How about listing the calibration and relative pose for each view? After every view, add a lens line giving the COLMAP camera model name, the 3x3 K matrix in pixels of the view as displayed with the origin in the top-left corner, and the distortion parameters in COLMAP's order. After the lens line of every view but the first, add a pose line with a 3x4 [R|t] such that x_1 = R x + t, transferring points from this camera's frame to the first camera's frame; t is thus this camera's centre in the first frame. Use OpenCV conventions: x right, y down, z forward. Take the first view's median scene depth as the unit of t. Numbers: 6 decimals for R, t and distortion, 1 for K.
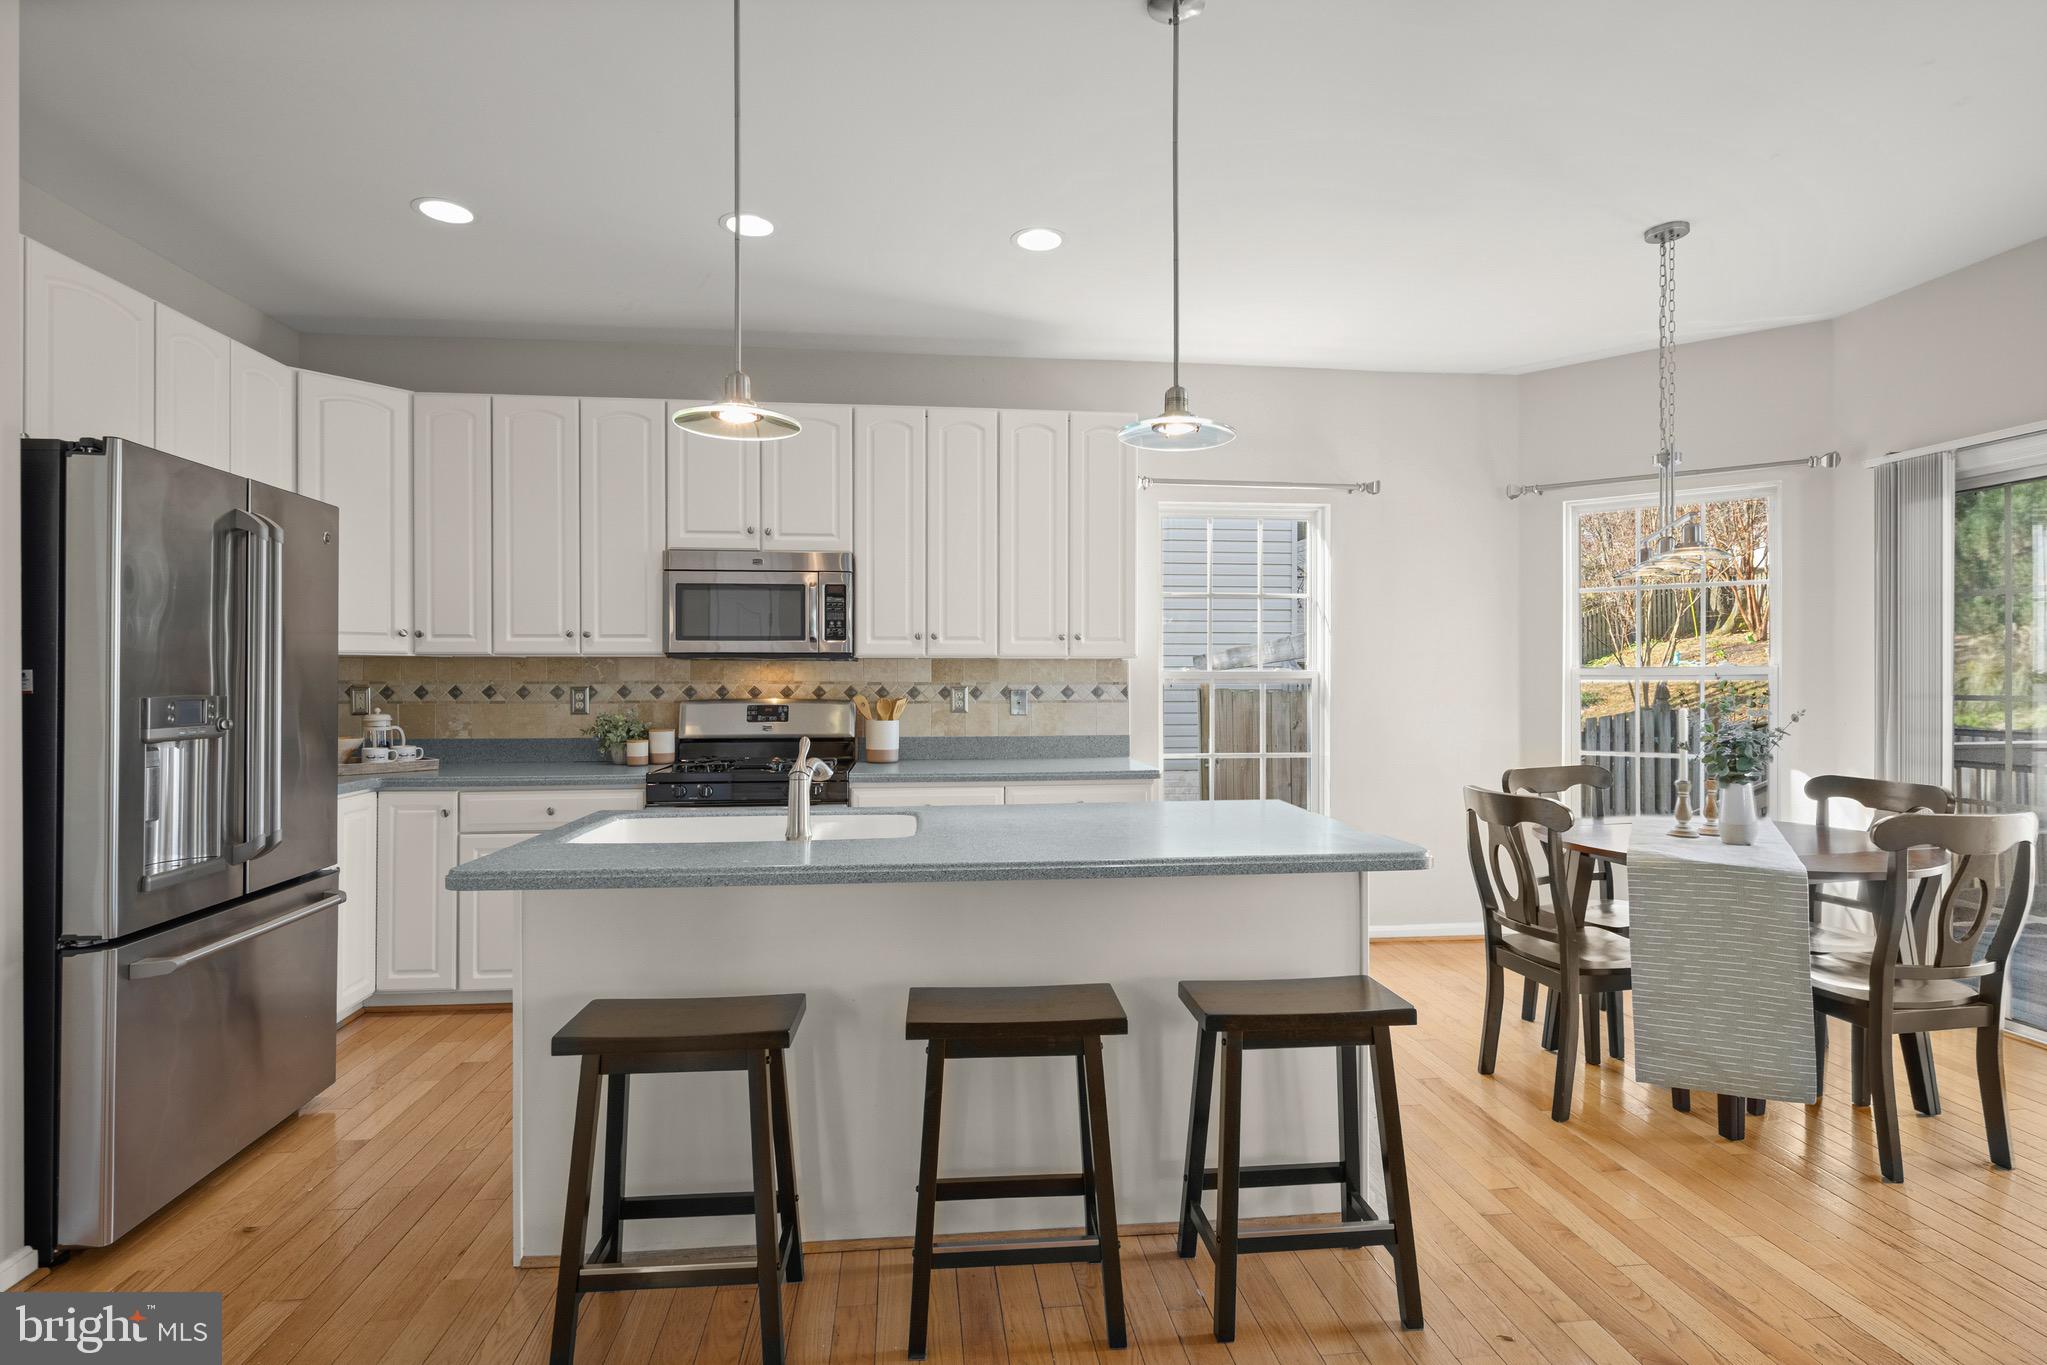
lens RADIAL K [[973.0, 0, 1001.4], [0, 973.0, 675.1], [0, 0, 1]] dist [-0.001689, 0.000897]
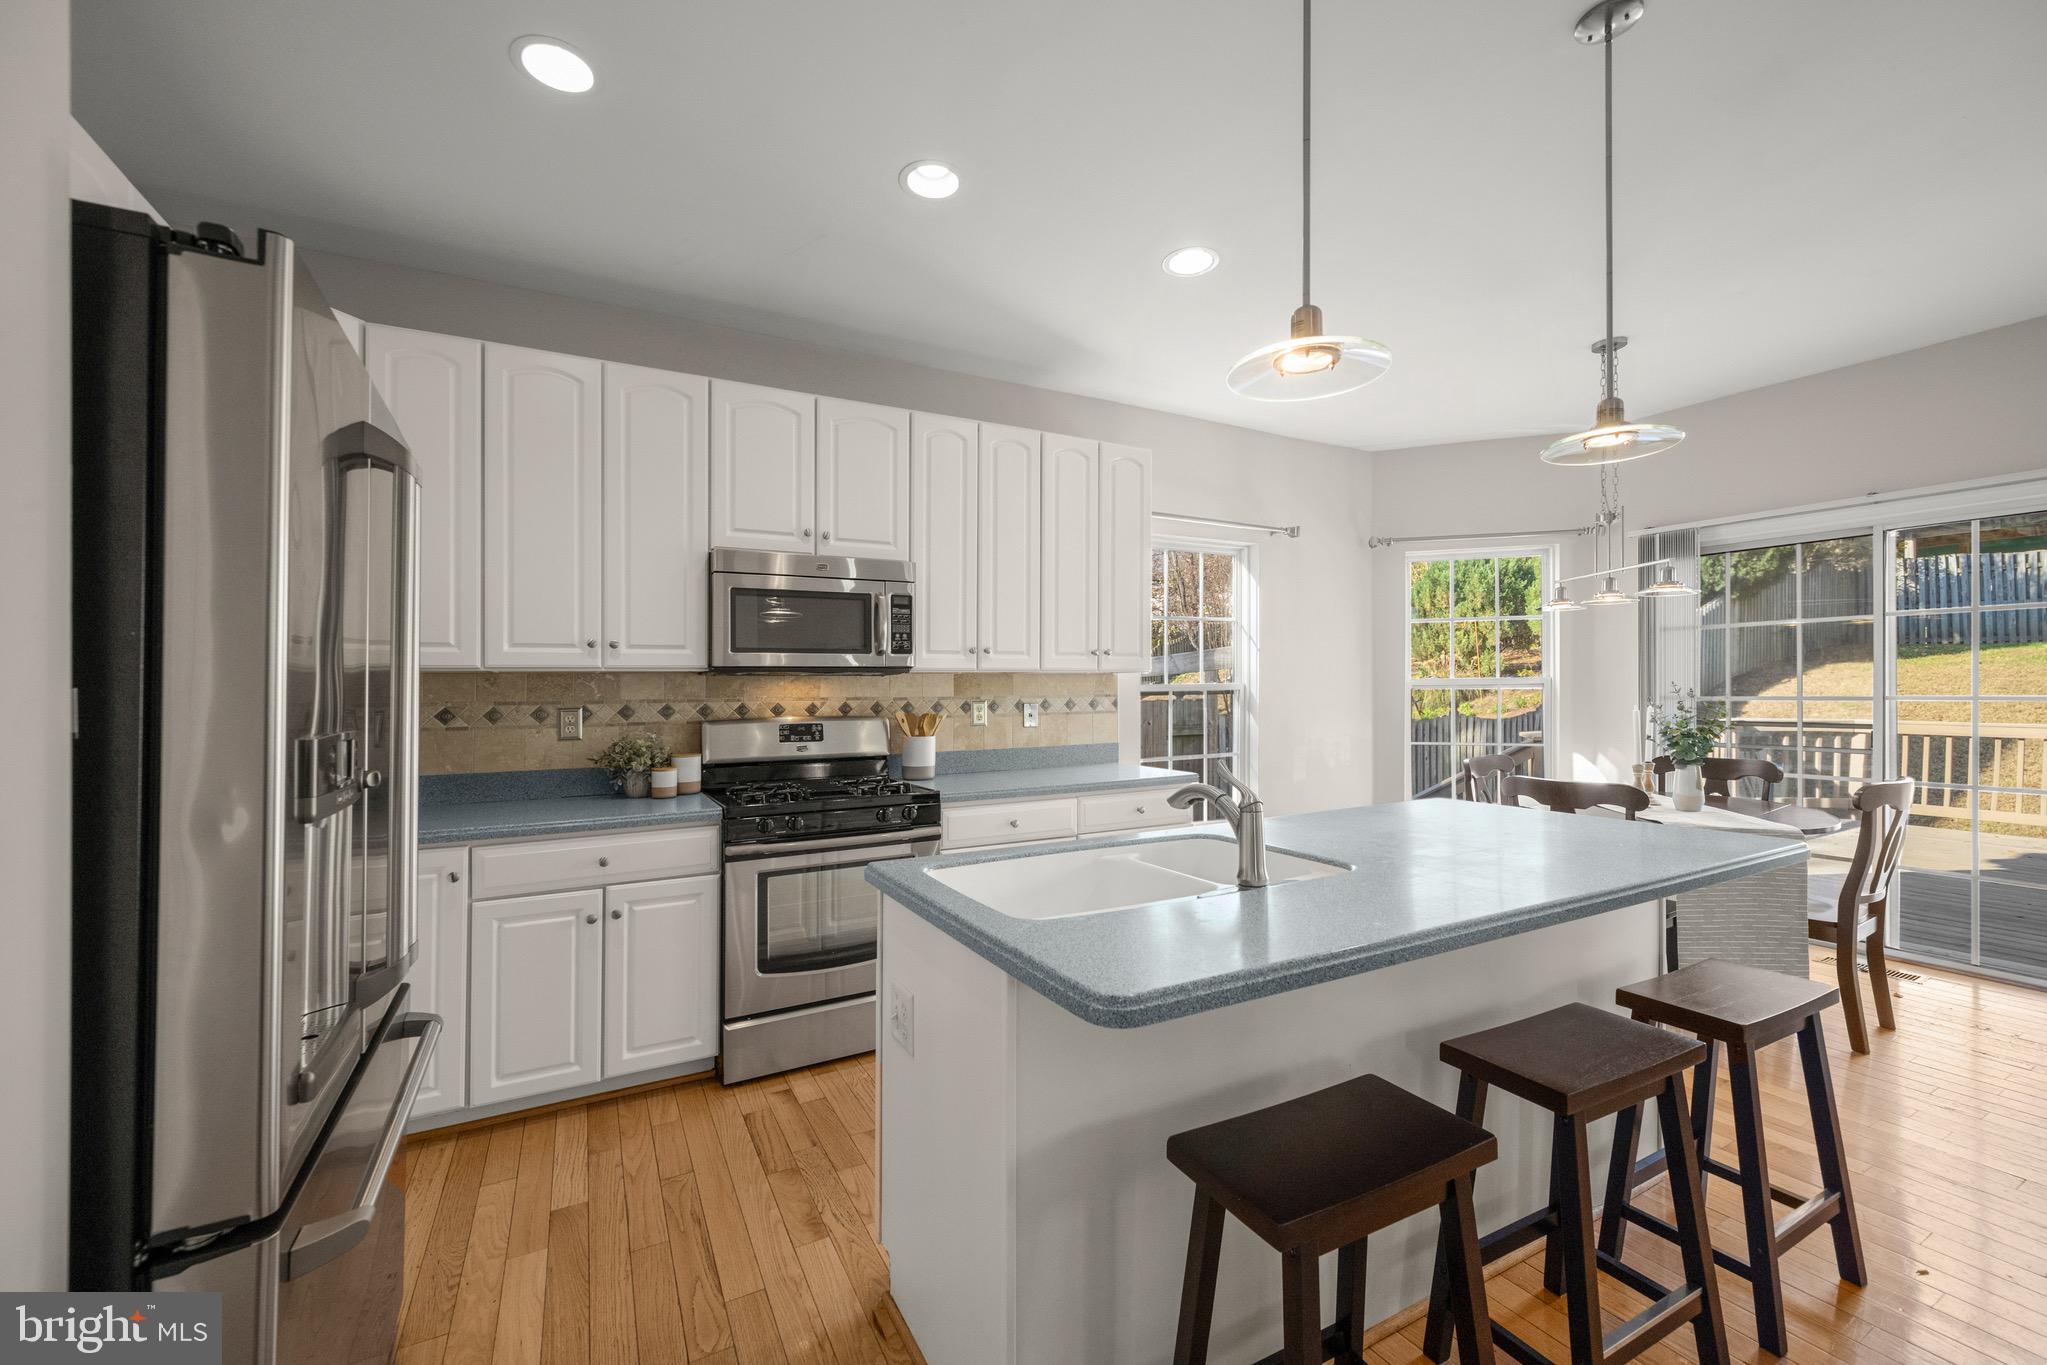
lens RADIAL K [[798.1, 0, 1015.4], [0, 798.1, 684.6], [0, 0, 1]] dist [0.000915, -0.000633]
pose [[0.930545, -0.007280, 0.366106, -0.334247], [0.009427, 0.999947, -0.004077, -0.001406], [-0.366057, 0.007245, 0.930564, 0.220858]]
